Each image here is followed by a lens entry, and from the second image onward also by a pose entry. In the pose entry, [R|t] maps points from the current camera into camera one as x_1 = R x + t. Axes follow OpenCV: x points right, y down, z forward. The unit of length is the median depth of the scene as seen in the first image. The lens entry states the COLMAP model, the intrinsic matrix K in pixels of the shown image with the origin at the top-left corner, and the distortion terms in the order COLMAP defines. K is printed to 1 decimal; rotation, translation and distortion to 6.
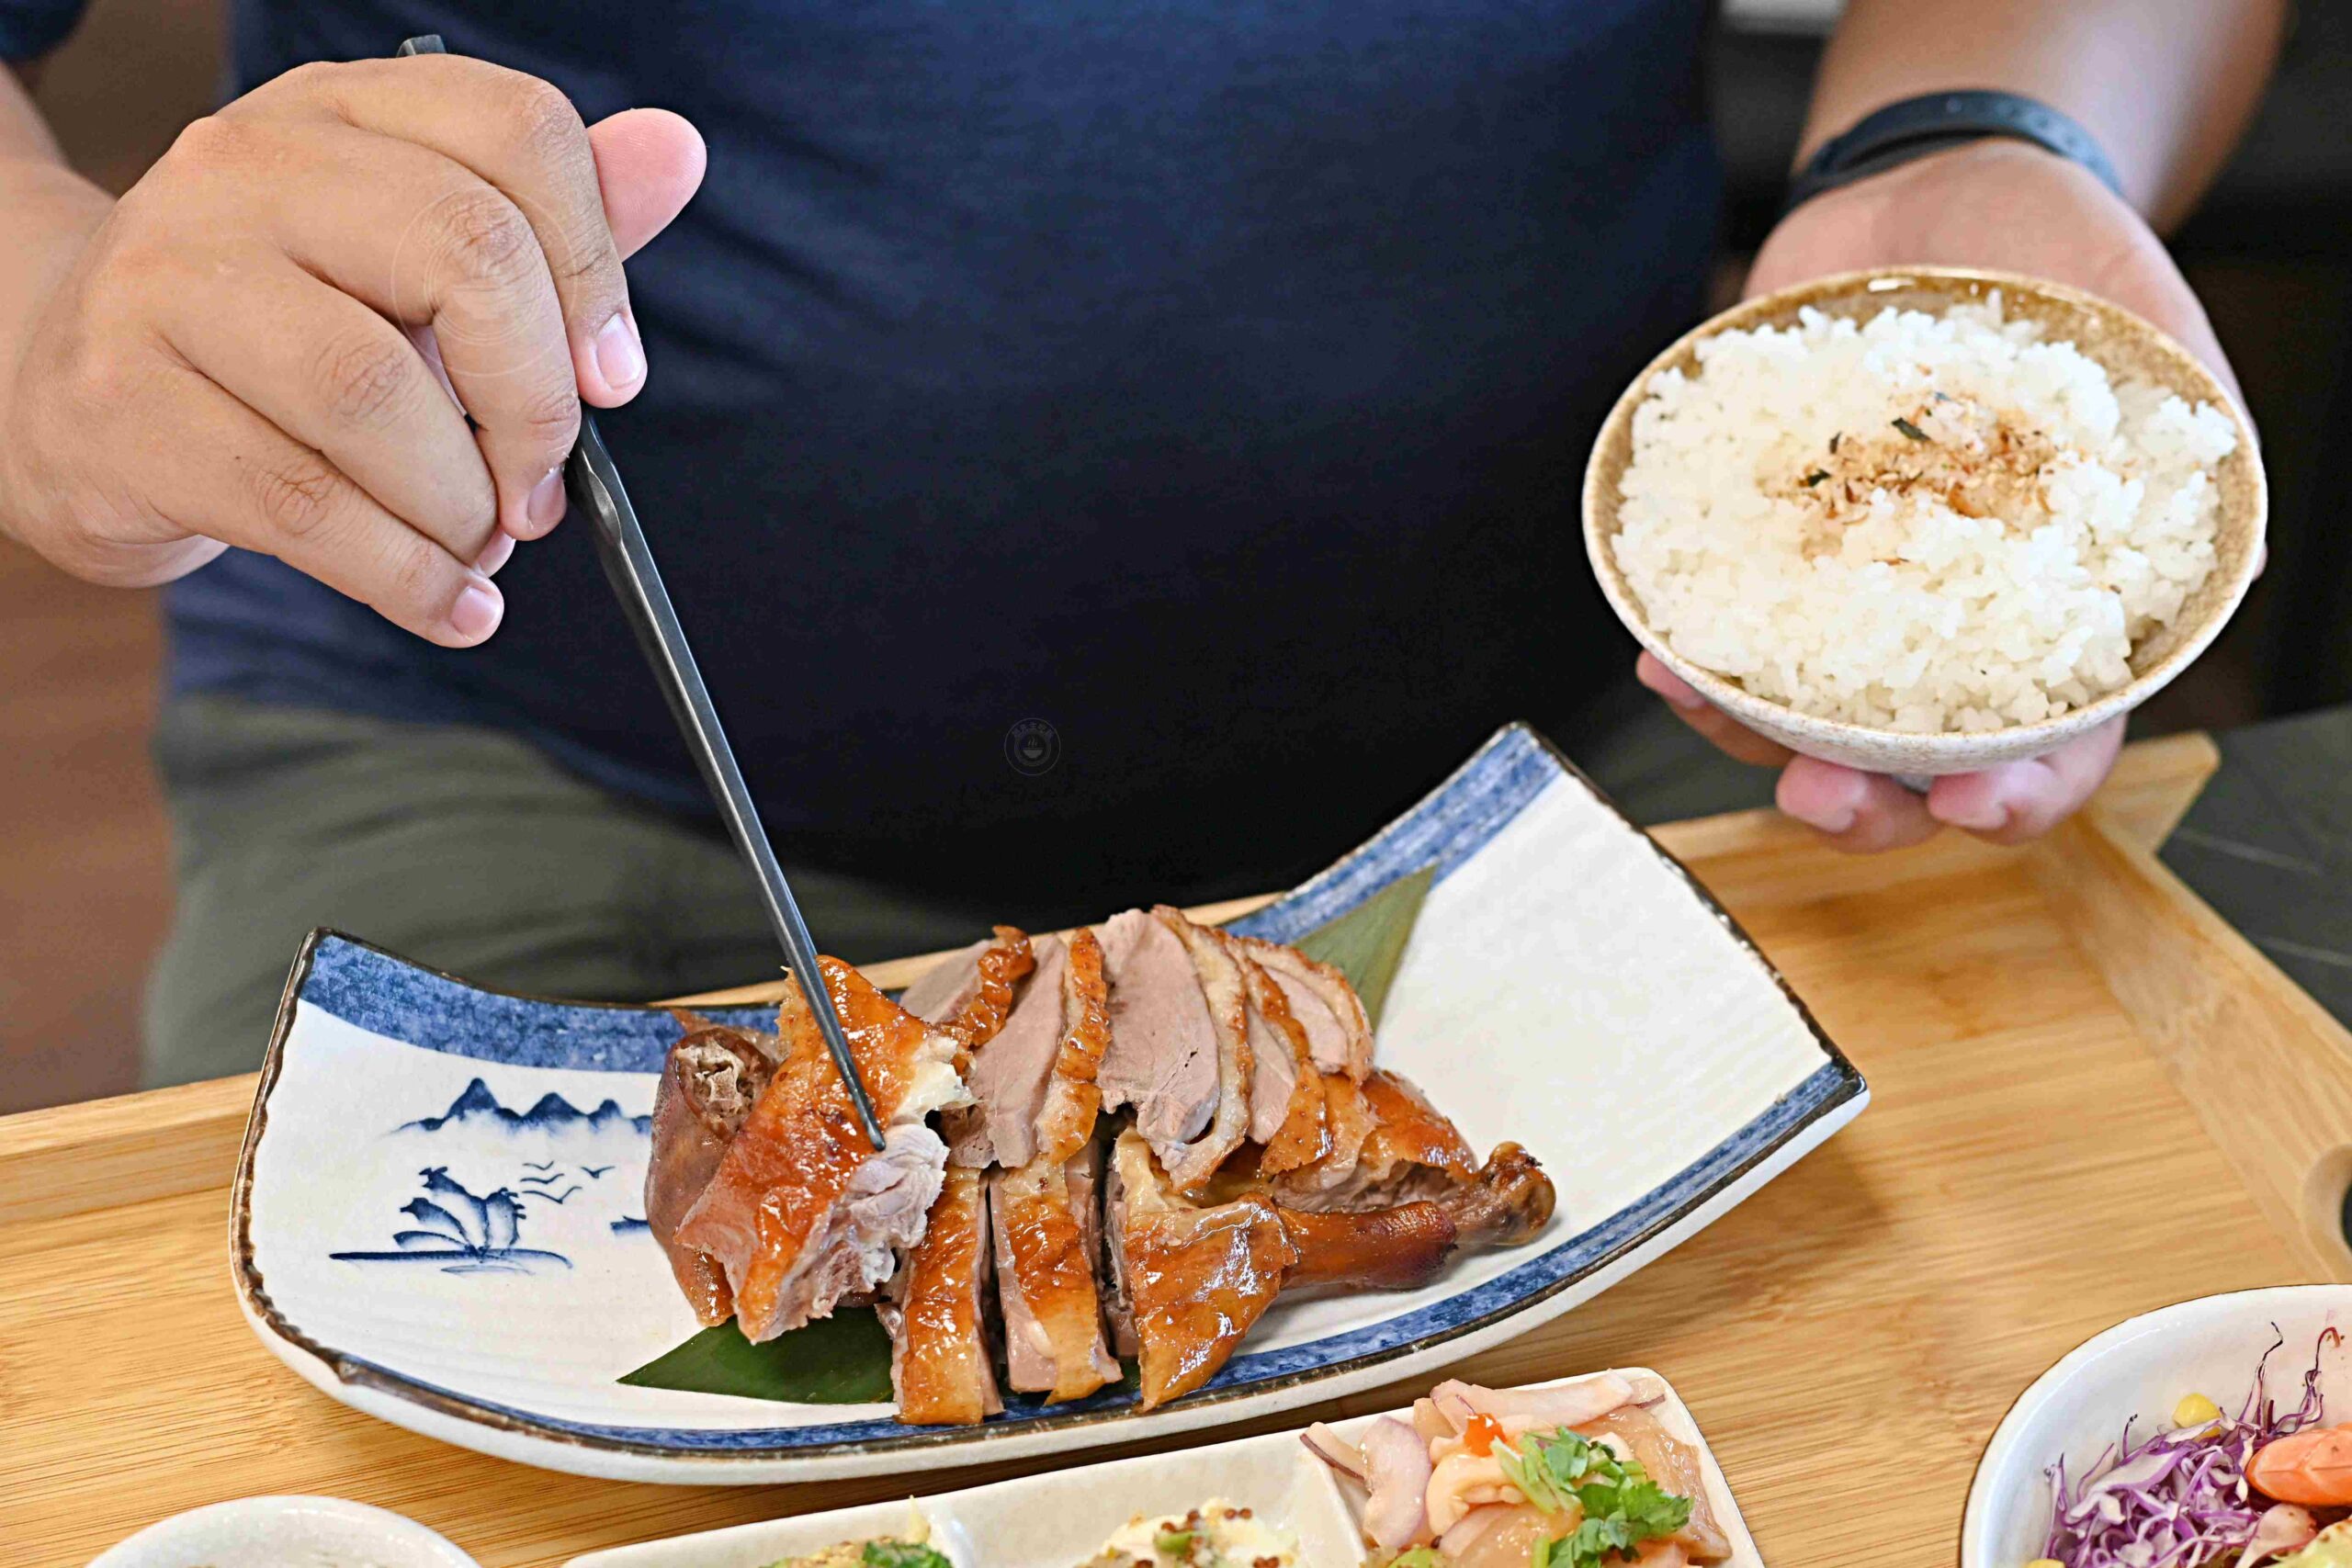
lens RADIAL K [[5074.1, 0, 1181.4], [0, 5074.1, 773.2], [0, 0, 1]] dist [-0.009502, 0.000000]
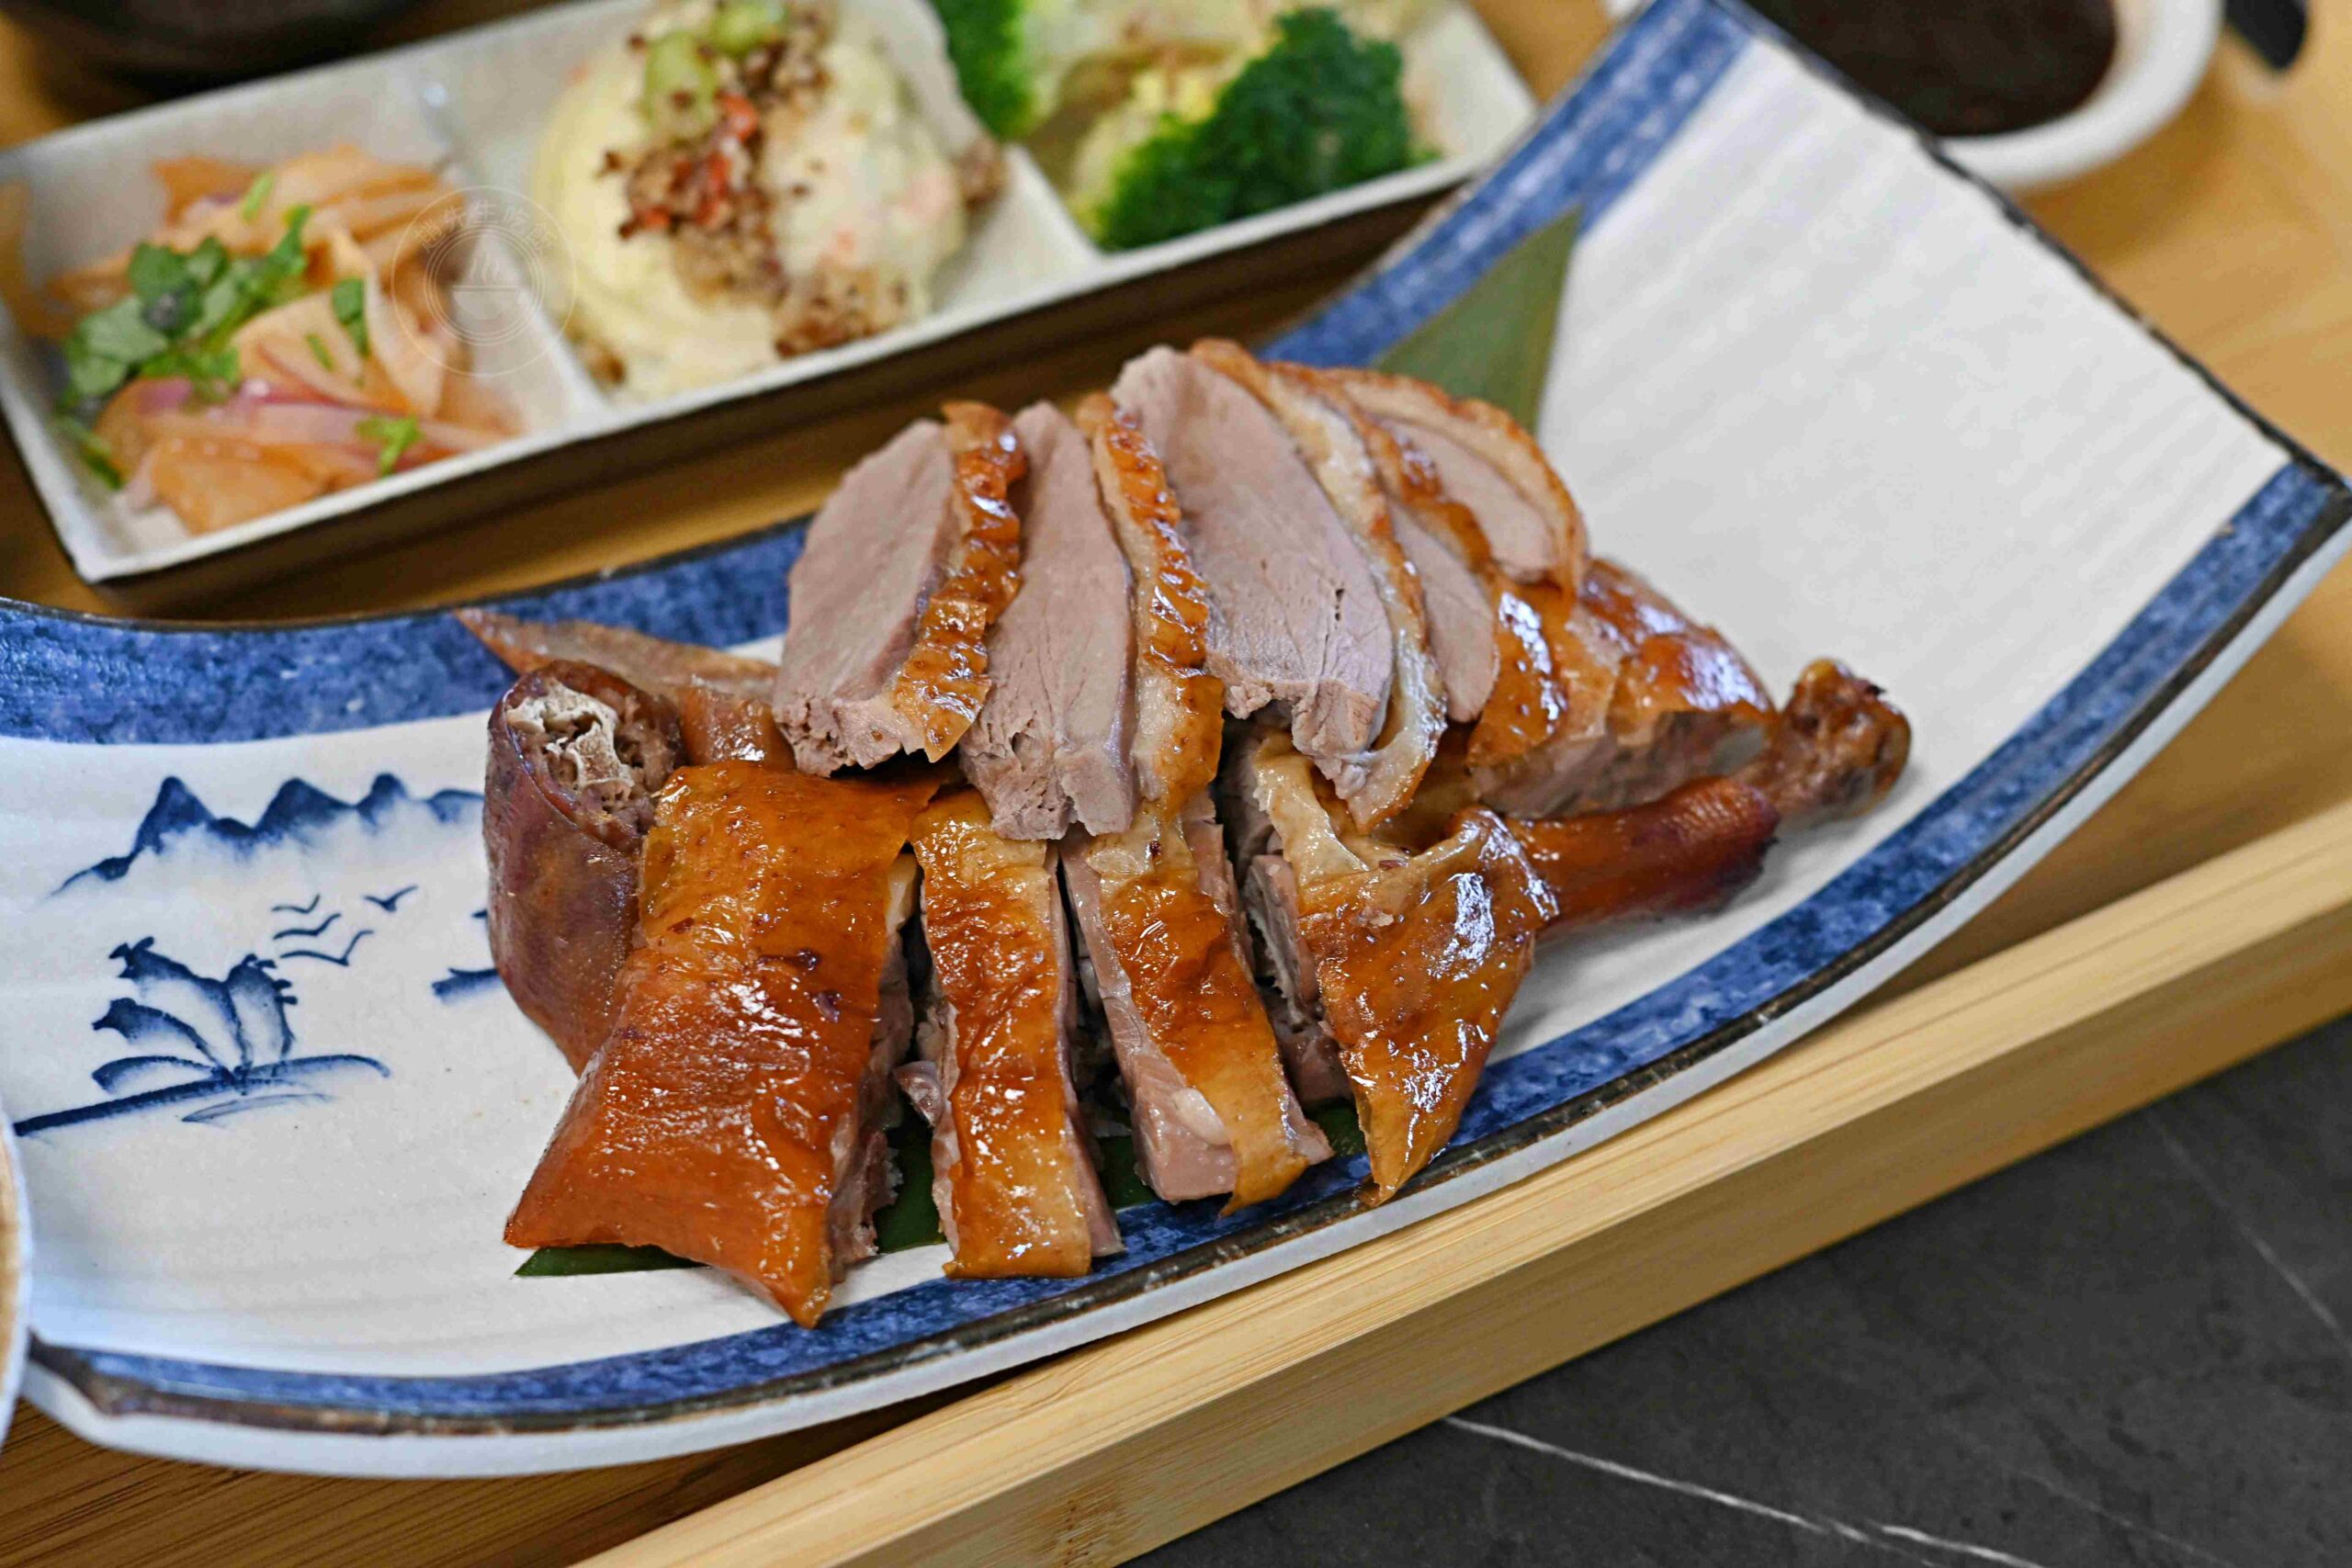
lens RADIAL K [[5074.1, 0, 1188.4], [0, 5074.1, 782.6], [0, 0, 1]] dist [-0.009502, 0.000000]
pose [[0.981304, -0.140876, 0.131134, -0.099545], [0.112557, 0.972745, 0.202725, -0.049875], [-0.156119, -0.184175, 0.970416, 0.390856]]
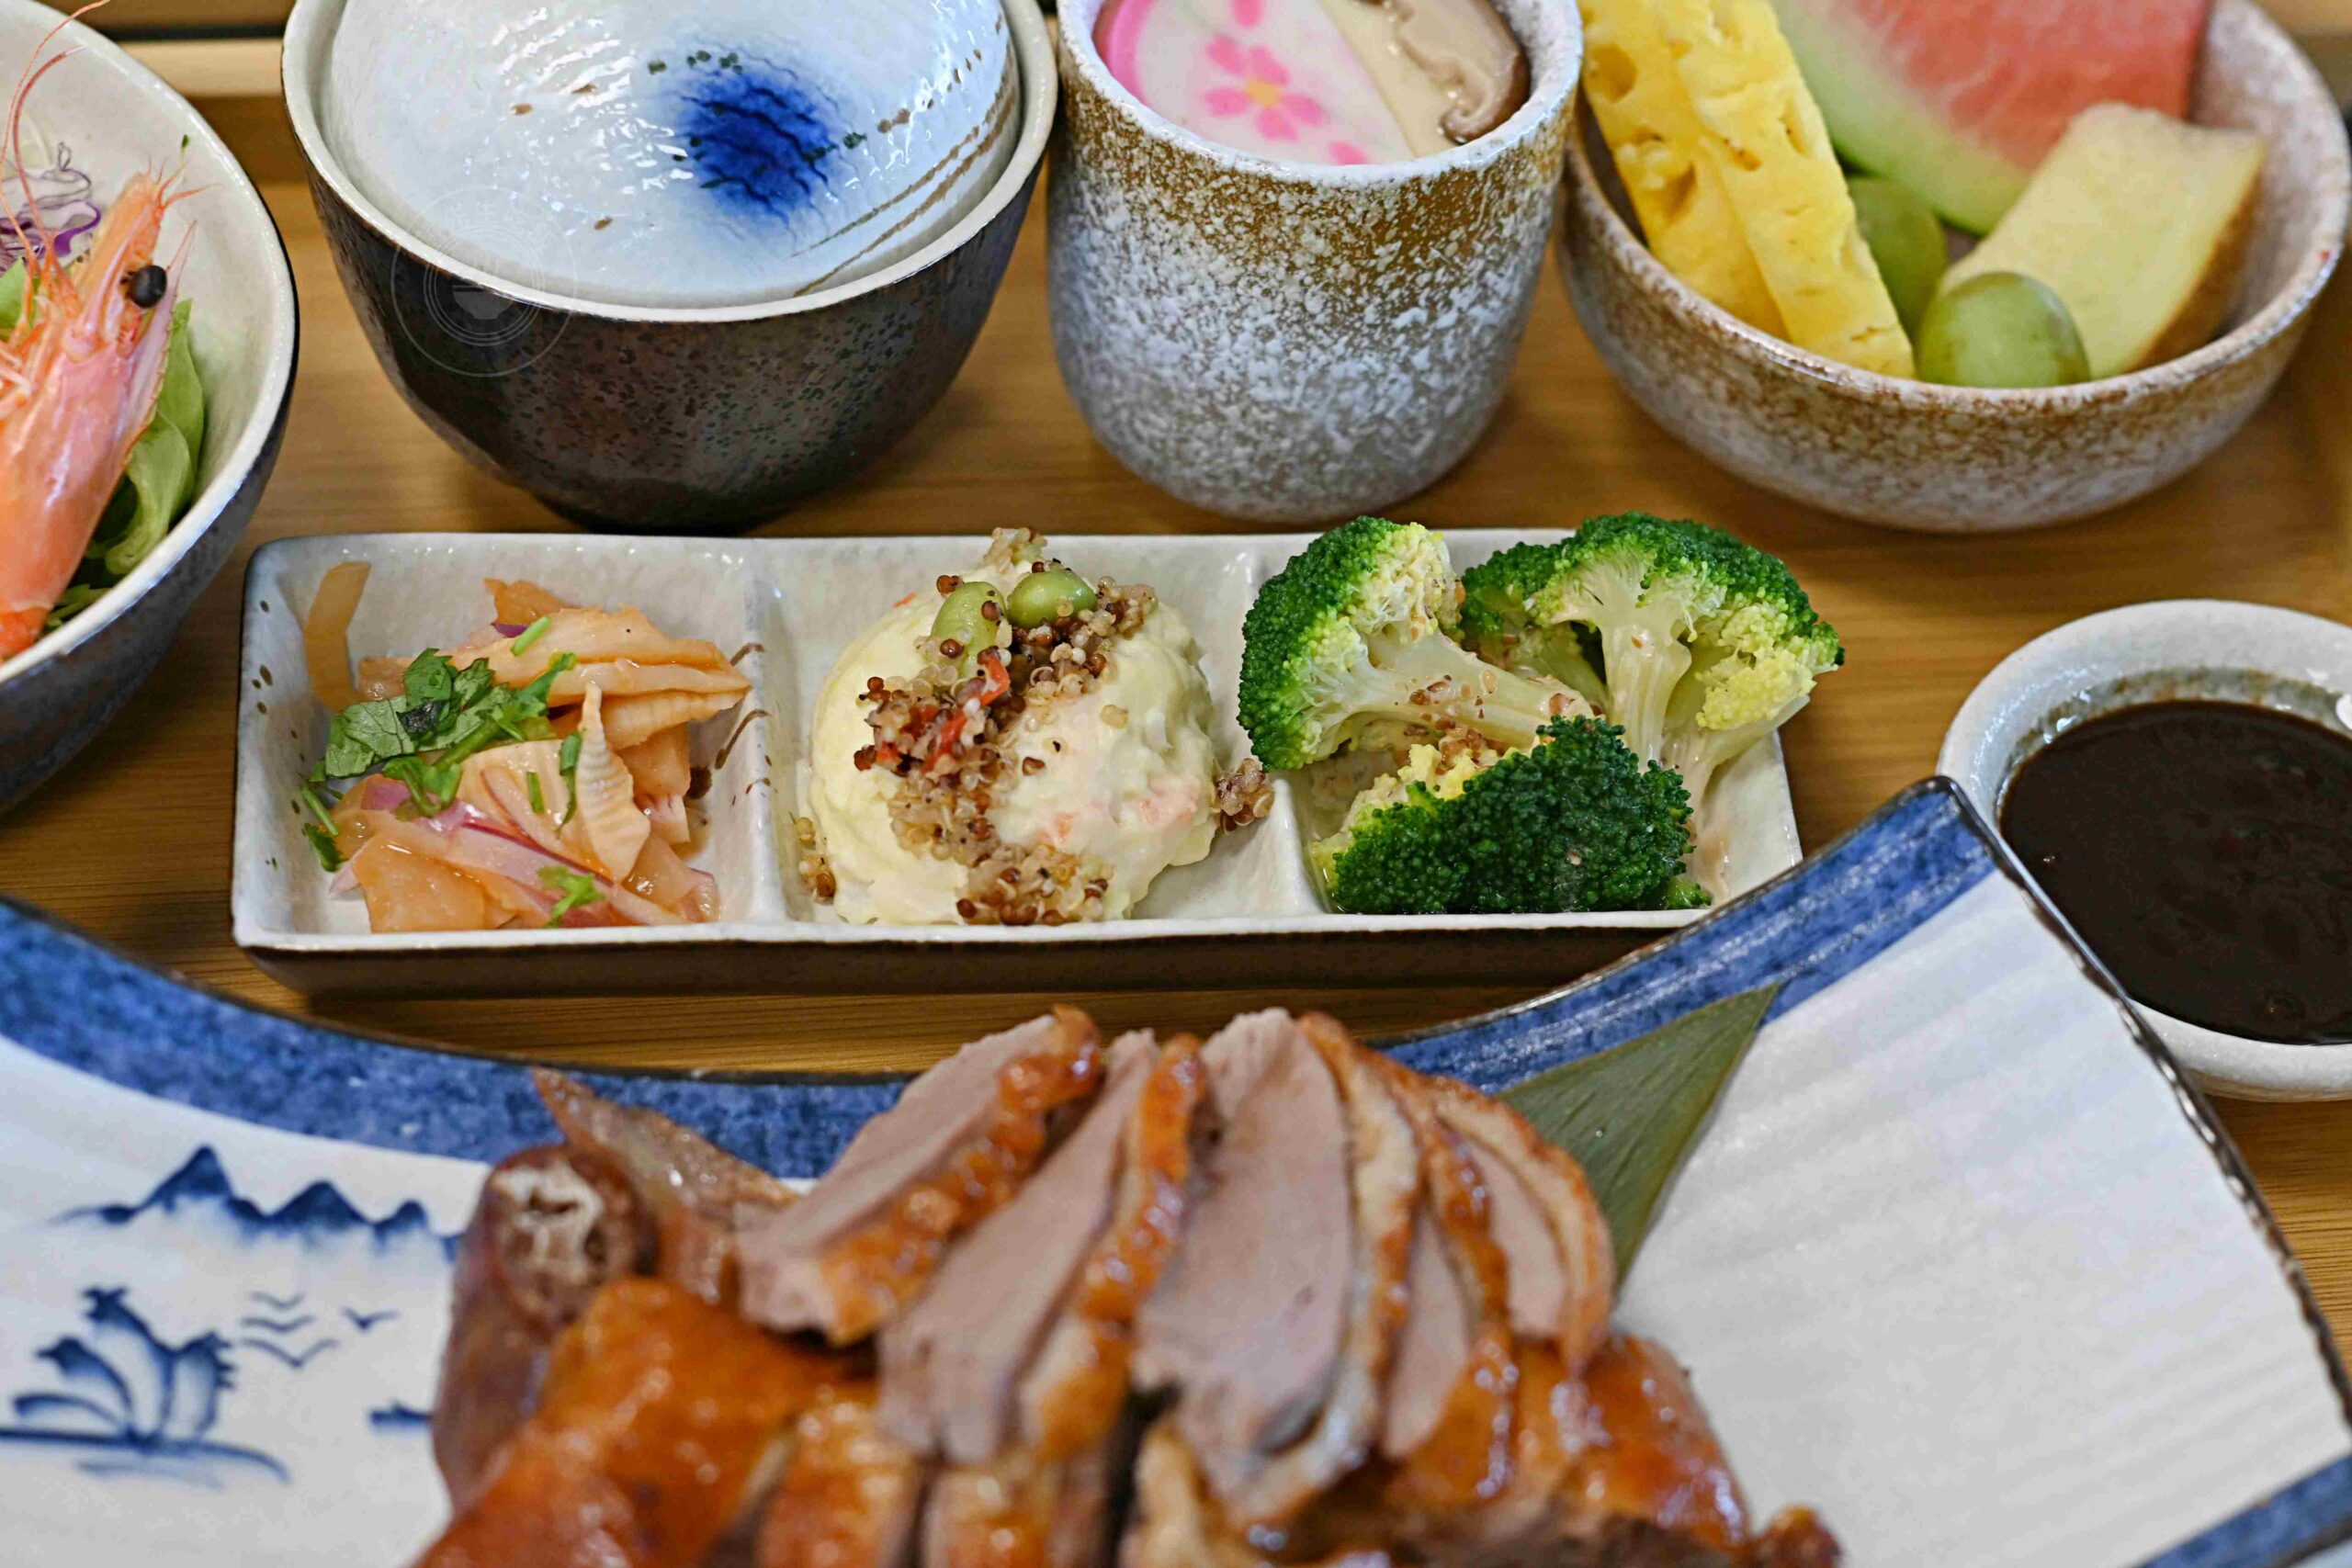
lens RADIAL K [[5074.1, 0, 1172.1], [0, 5074.1, 789.4], [0, 0, 1]] dist [-0.009502, 0.000000]
pose [[0.984350, 0.137784, -0.109869, 0.044909], [-0.126110, 0.986234, 0.106952, -0.068109], [0.123093, -0.091422, 0.988175, 0.393107]]
